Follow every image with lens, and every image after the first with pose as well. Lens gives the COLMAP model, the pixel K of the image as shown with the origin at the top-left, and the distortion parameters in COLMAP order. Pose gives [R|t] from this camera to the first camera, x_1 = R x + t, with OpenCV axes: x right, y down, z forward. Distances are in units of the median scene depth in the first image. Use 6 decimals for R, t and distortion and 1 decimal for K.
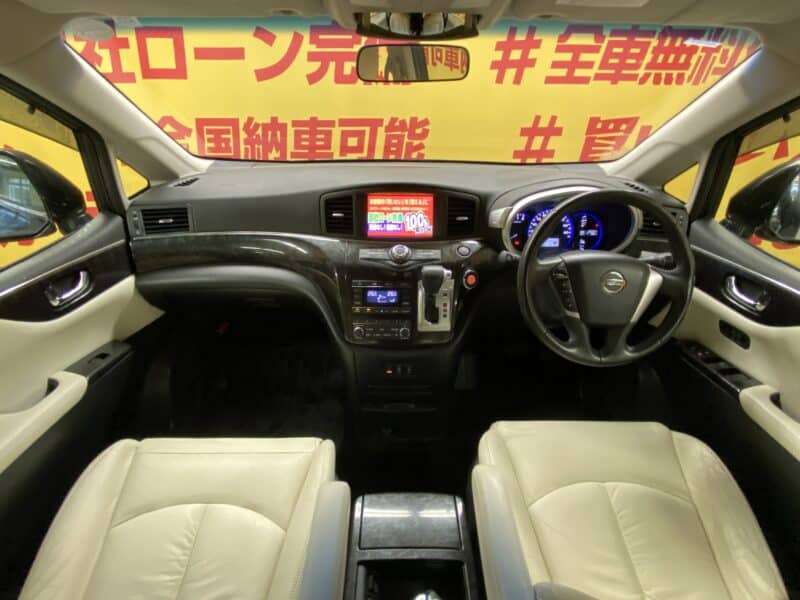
lens RADIAL K [[387.3, 0, 400.0], [0, 387.3, 300.0], [0, 0, 1]] dist [0.023062, -0.025328]
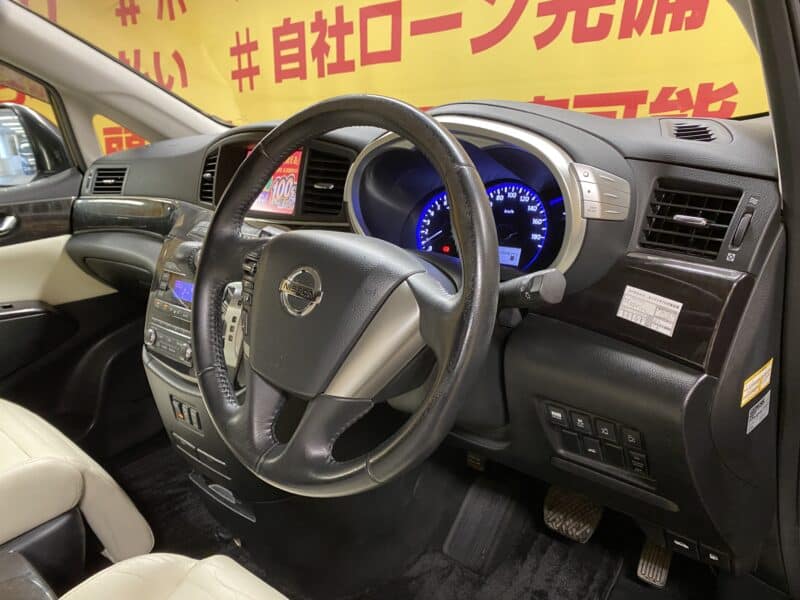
lens RADIAL K [[607.1, 0, 400.0], [0, 607.1, 300.0], [0, 0, 1]] dist [0.003259, -0.001218]
pose [[0.737056, 0.150696, -0.658816, 0.351000], [-0.262186, 0.962235, -0.073224, -0.005851], [0.622902, 0.226703, 0.748732, 0.180864]]
